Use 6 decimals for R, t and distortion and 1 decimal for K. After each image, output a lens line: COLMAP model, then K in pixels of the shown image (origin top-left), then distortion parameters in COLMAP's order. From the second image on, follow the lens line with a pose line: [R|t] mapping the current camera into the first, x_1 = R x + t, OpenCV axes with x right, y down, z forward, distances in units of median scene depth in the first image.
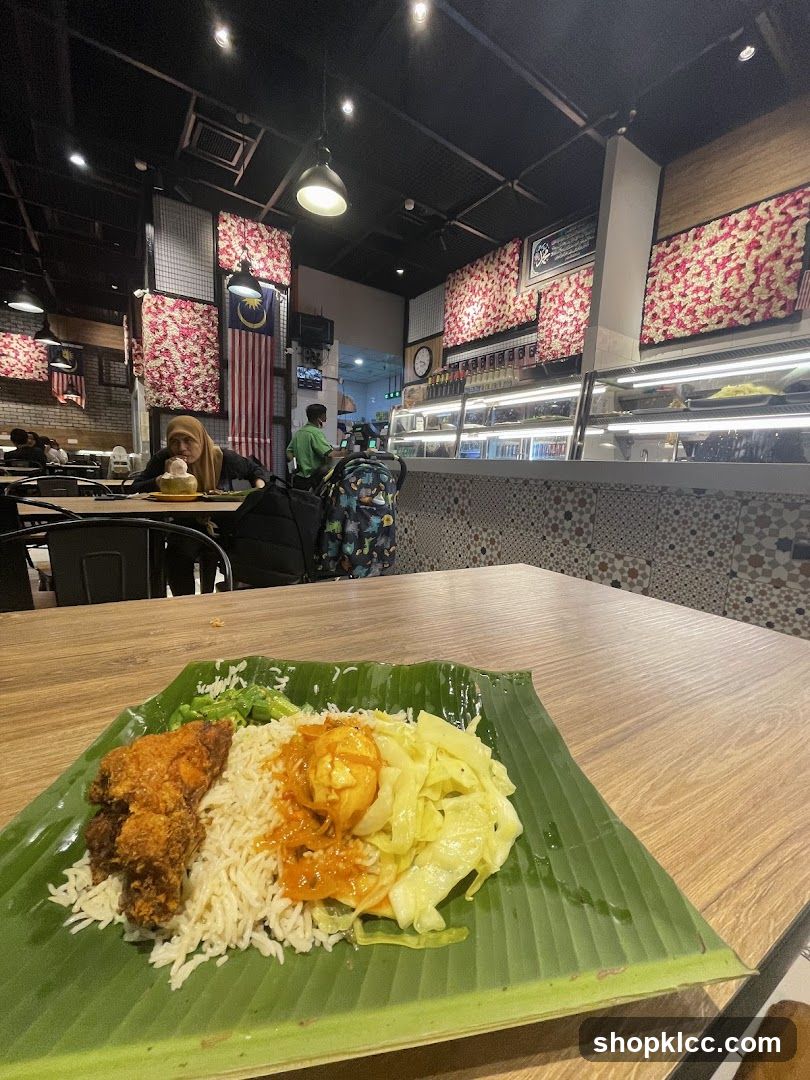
lens RADIAL K [[450.0, 0, 404.1], [0, 450.0, 539.1], [0, 0, 1]] dist [-0.000824, -0.000028]
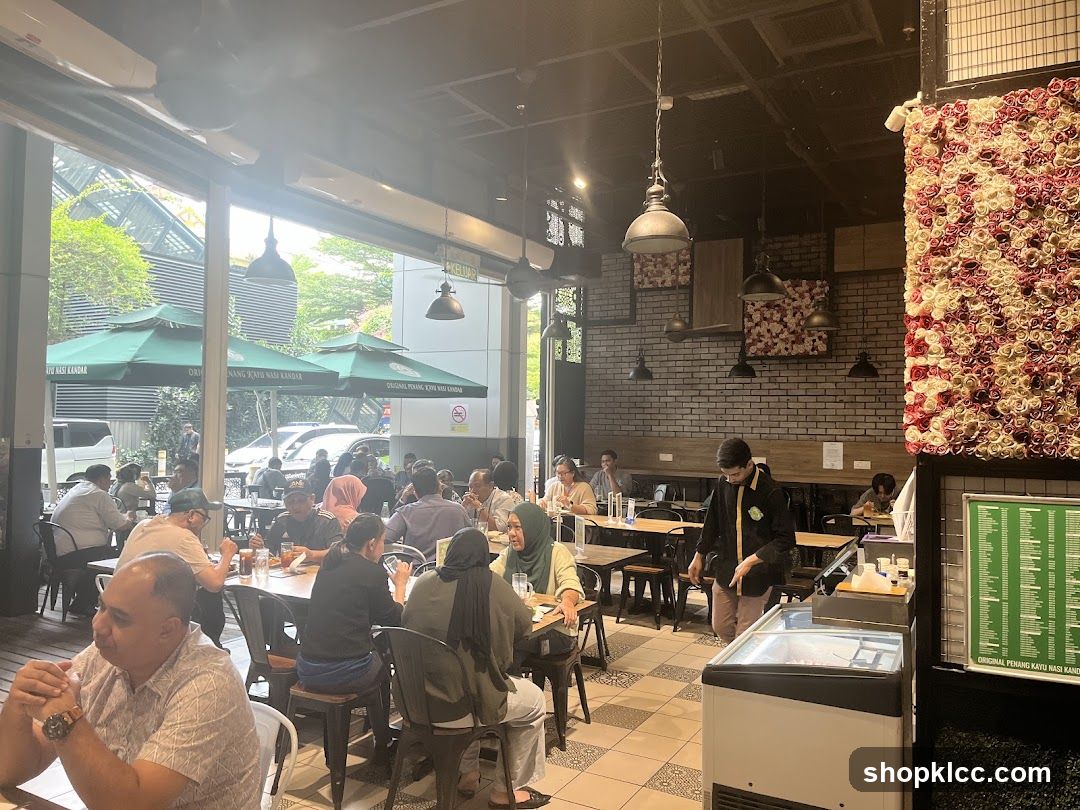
lens RADIAL K [[826.1, 0, 540.5], [0, 826.1, 403.7], [0, 0, 1]] dist [0.001777, 0.001769]
pose [[0.473018, -0.068018, -0.878423, -0.189704], [-0.120729, 0.982607, -0.141096, -0.219318], [0.872742, 0.172792, 0.456579, 0.518418]]
